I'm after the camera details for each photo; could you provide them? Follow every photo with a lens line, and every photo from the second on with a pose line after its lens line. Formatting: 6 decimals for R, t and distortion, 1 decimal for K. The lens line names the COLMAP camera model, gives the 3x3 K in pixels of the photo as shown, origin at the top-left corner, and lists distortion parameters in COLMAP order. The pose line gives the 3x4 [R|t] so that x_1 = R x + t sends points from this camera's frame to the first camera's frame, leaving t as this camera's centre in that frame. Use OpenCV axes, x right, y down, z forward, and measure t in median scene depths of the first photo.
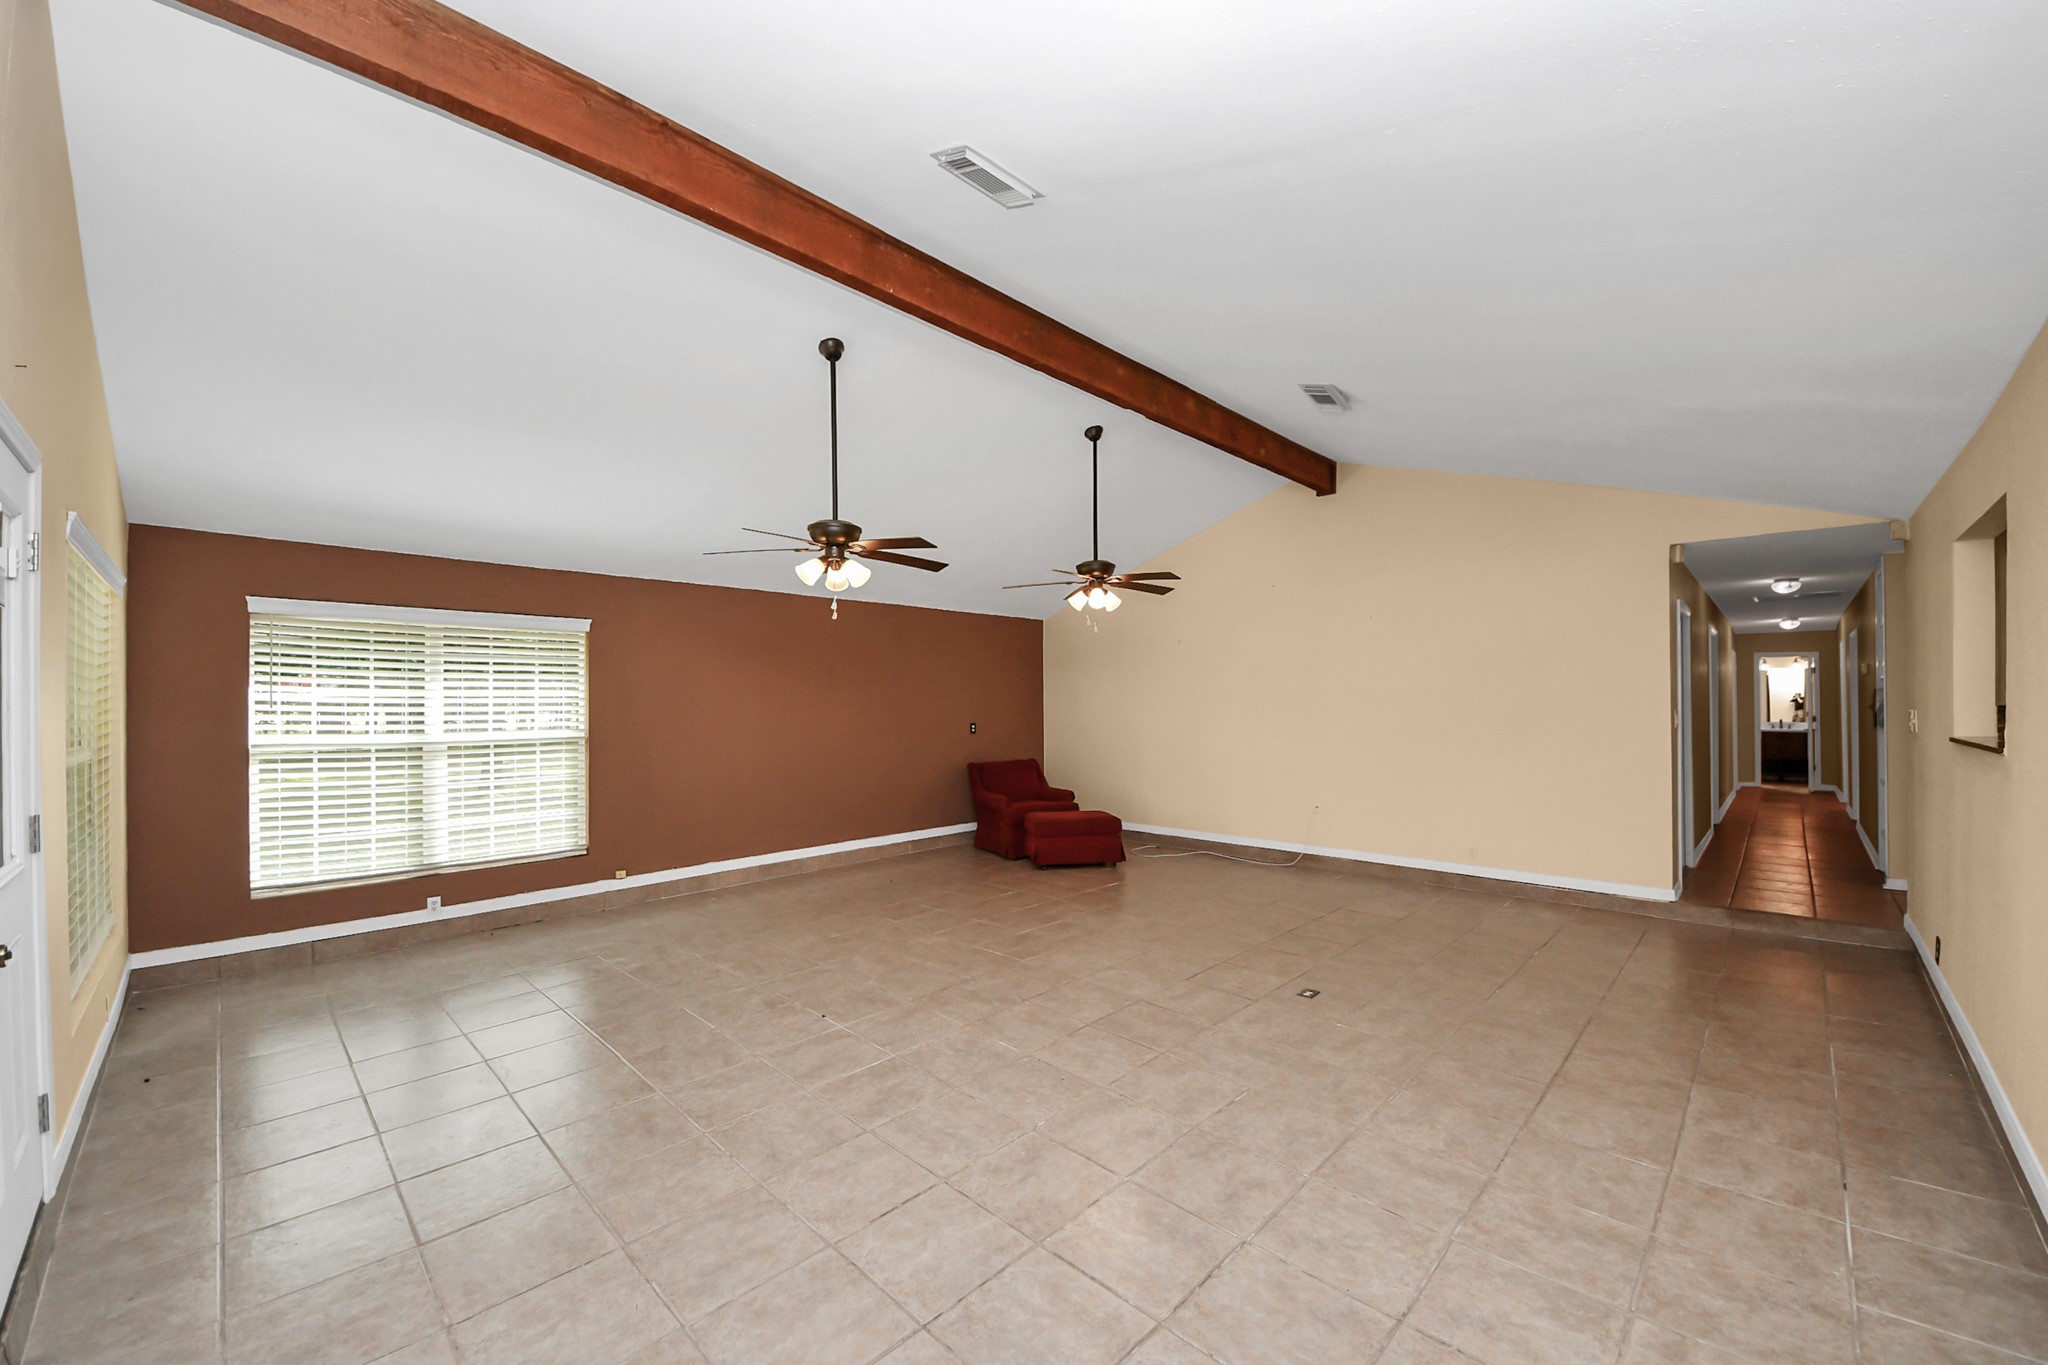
lens RADIAL K [[745.9, 0, 1017.5], [0, 745.9, 684.2], [0, 0, 1]] dist [-0.003250, -0.000169]
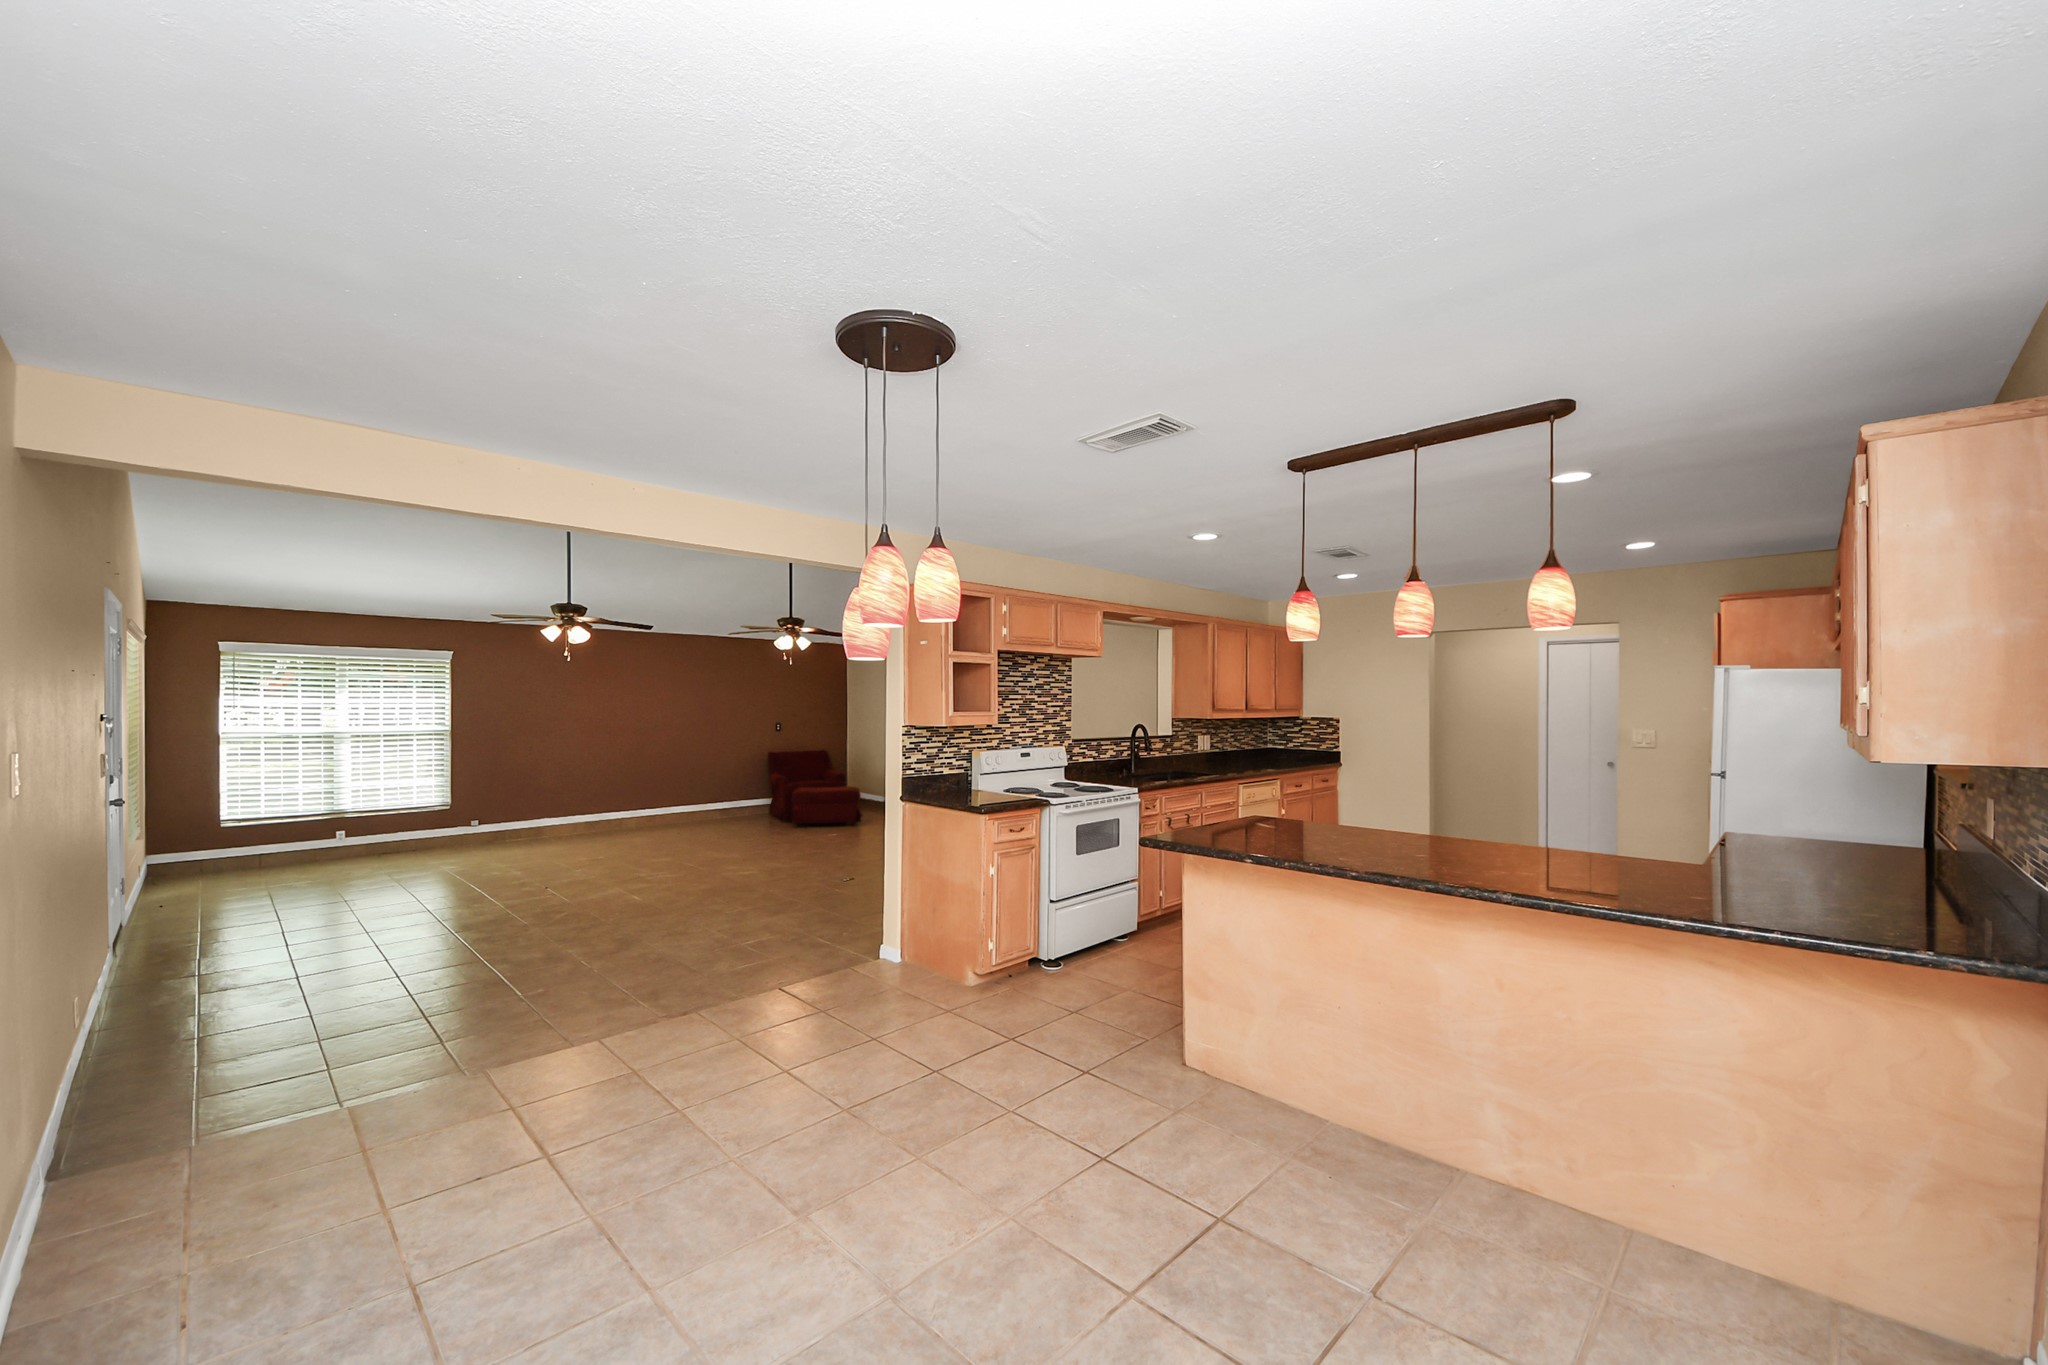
lens RADIAL K [[745.9, 0, 1030.6], [0, 745.9, 690.7], [0, 0, 1]] dist [-0.003250, -0.000169]
pose [[0.999772, 0.008661, 0.019512, 0.634870], [-0.008730, 0.999956, 0.003441, -0.027490], [-0.019481, -0.003611, 0.999804, -0.592137]]
